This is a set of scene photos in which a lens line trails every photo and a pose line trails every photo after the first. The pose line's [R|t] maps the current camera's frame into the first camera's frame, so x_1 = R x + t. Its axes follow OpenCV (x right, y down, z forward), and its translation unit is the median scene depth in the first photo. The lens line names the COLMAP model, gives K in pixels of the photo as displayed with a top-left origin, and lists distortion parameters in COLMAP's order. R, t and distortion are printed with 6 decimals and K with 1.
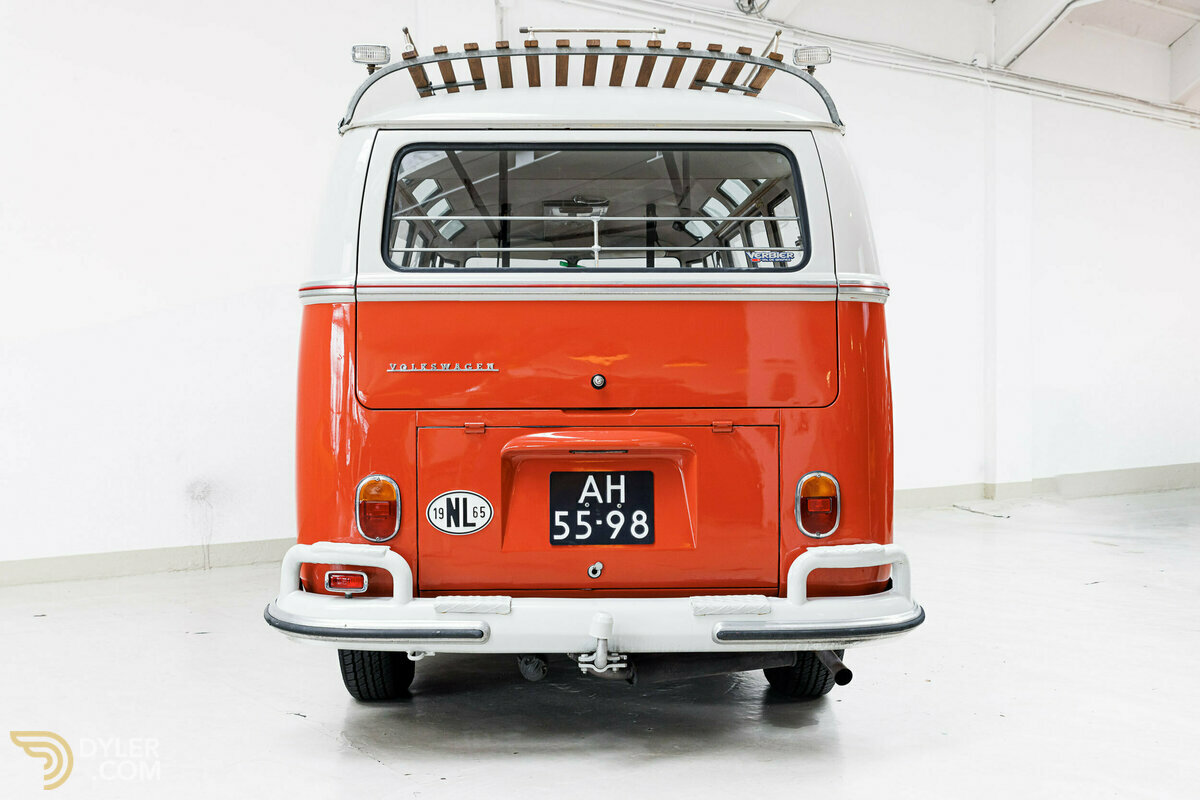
lens RADIAL K [[1369.6, 0, 600.0], [0, 1369.6, 400.0], [0, 0, 1]] dist [0.021148, 0.004505]
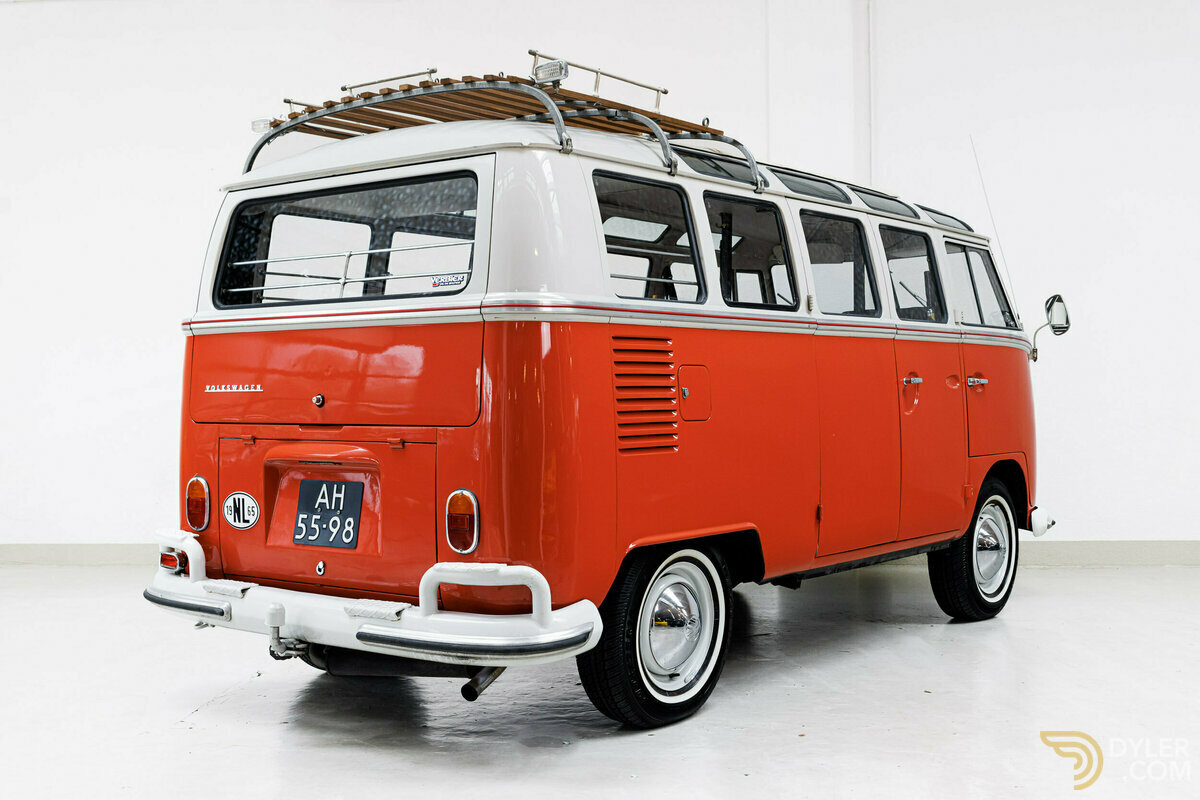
lens RADIAL K [[1417.4, 0, 600.0], [0, 1417.4, 400.0], [0, 0, 1]] dist [-0.019786, -0.012233]
pose [[0.770586, 0.002734, -0.637330, 0.914250], [0.002303, 0.999972, 0.007075, -0.021693], [0.637332, -0.006920, 0.770559, 0.249975]]
